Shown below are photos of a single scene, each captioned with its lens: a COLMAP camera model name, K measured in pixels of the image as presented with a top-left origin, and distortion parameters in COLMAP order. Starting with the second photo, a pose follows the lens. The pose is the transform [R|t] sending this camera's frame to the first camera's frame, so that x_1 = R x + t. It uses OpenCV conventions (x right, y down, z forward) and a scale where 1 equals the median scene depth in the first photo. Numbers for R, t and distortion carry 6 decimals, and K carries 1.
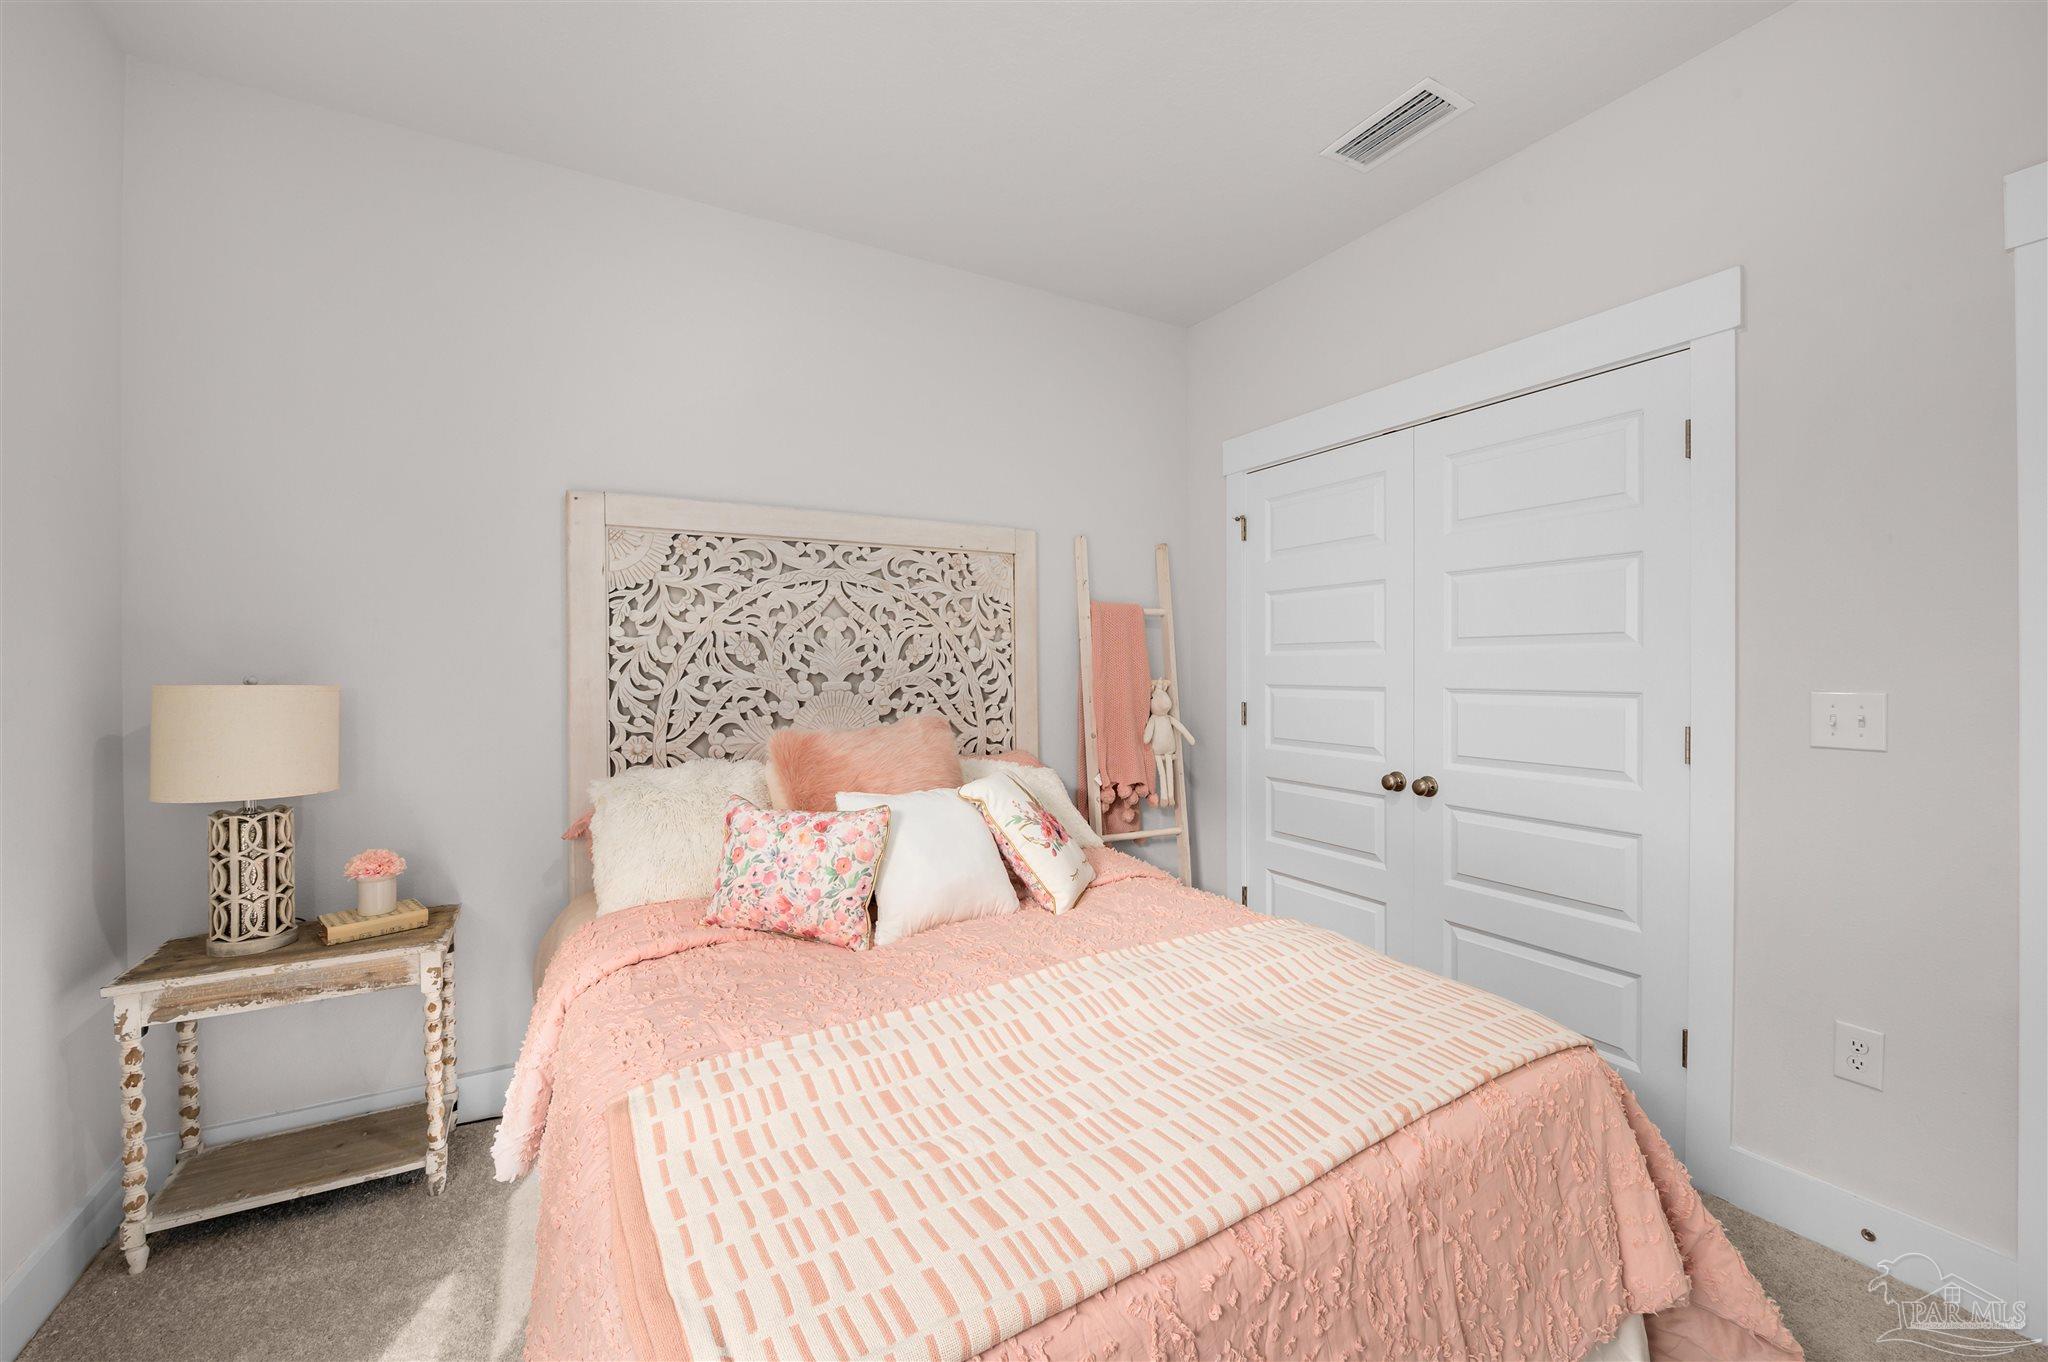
lens RADIAL K [[831.4, 0, 1019.7], [0, 831.4, 676.1], [0, 0, 1]] dist [-0.002613, -0.000273]
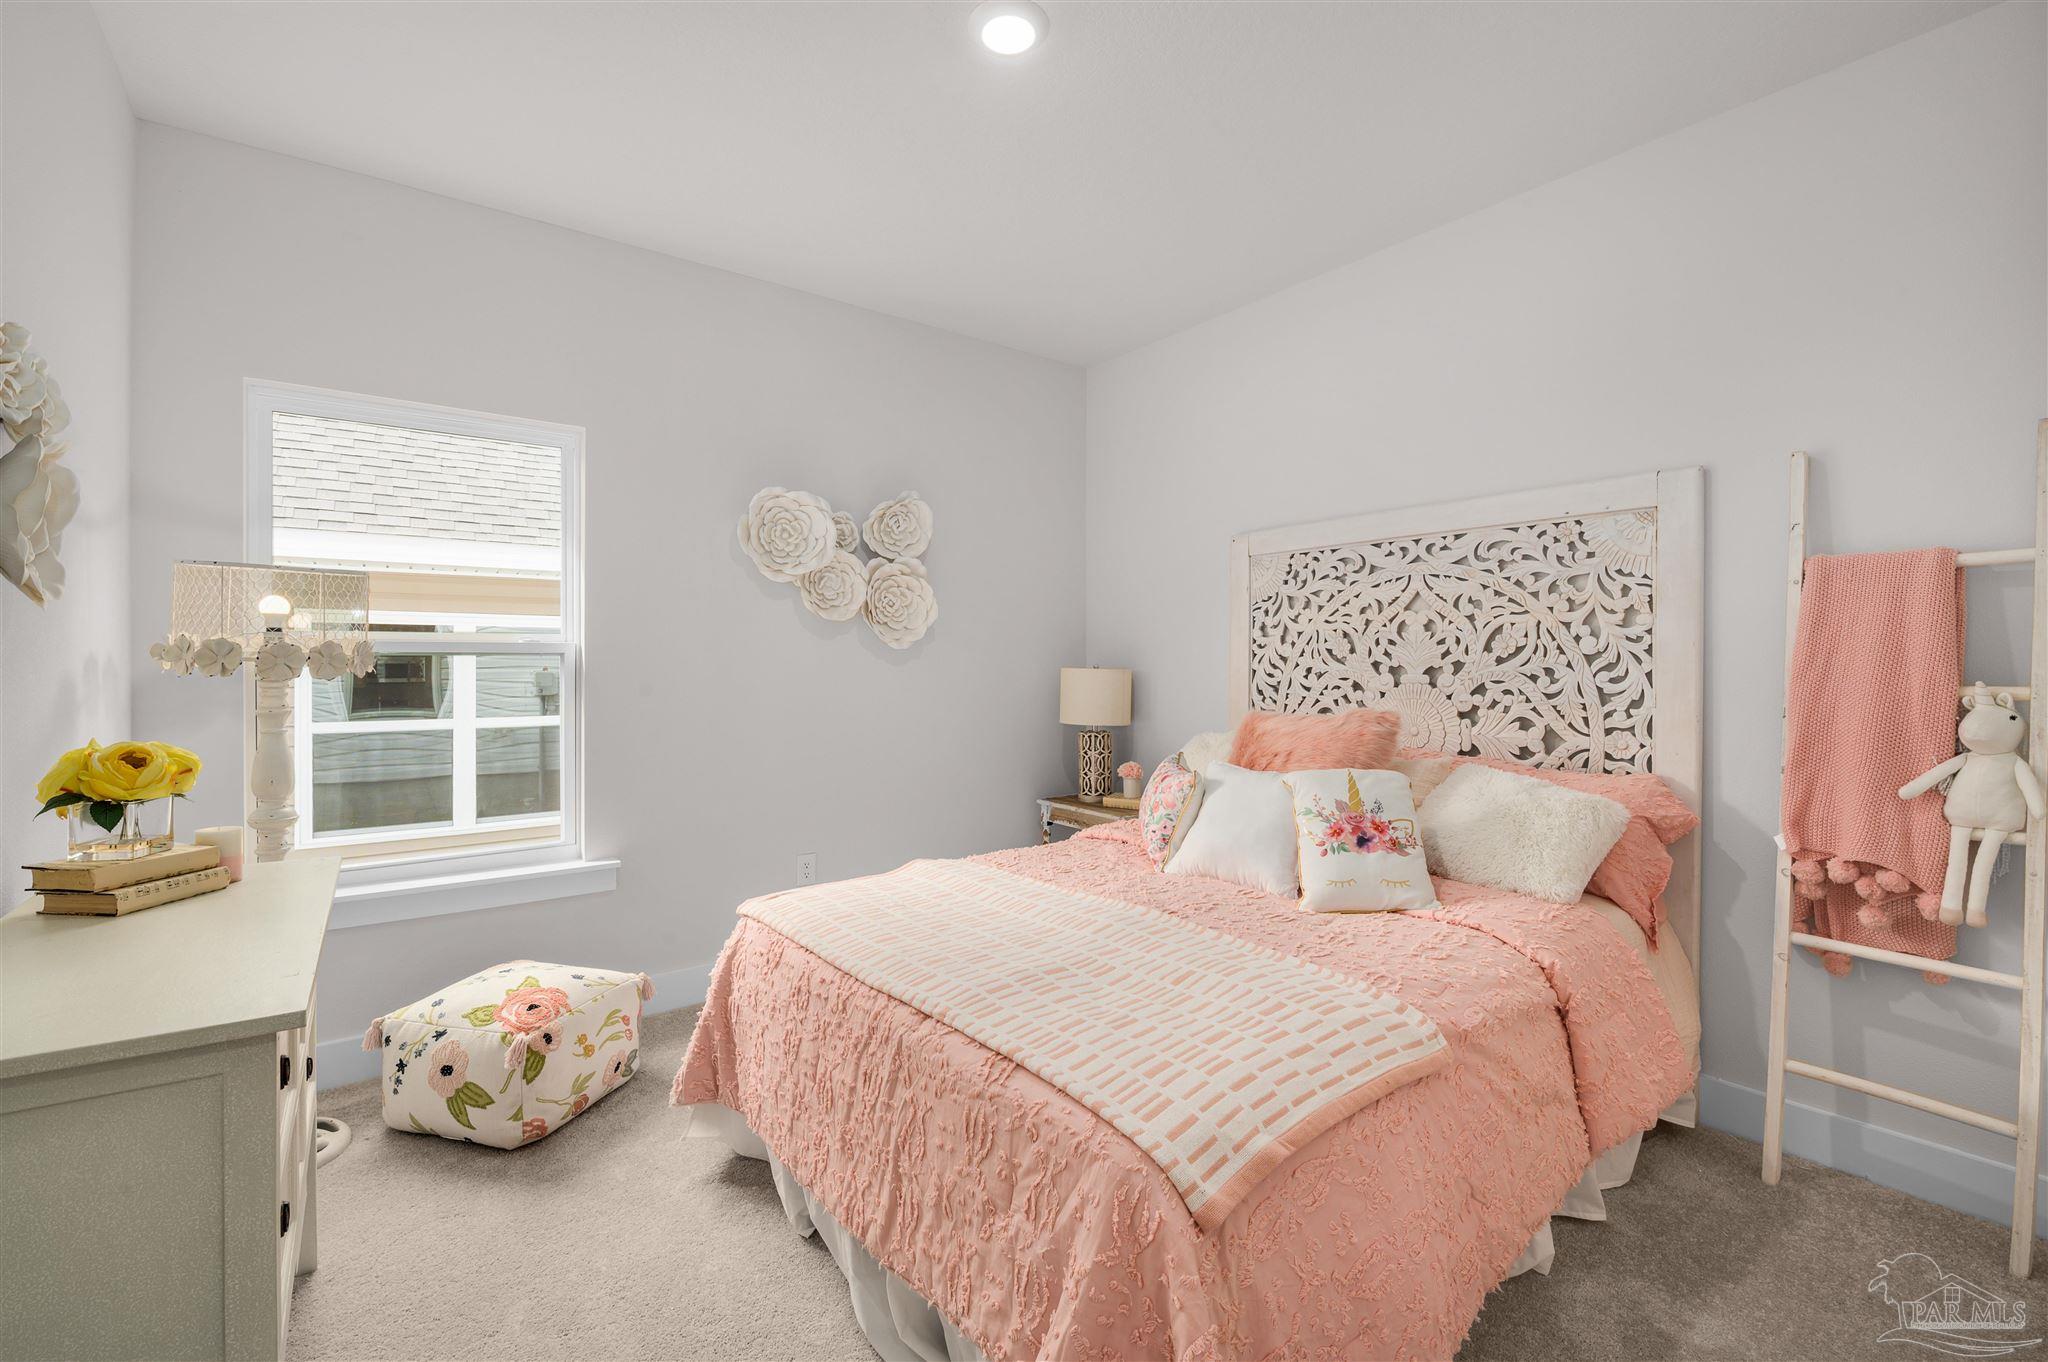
lens RADIAL K [[839.0, 0, 1024.6], [0, 839.0, 661.8], [0, 0, 1]] dist [-0.003488, -0.000280]
pose [[0.134464, 0.004931, -0.990906, 0.714020], [-0.011536, 0.999928, 0.003411, -0.006955], [0.990851, 0.010973, 0.134511, 0.385640]]
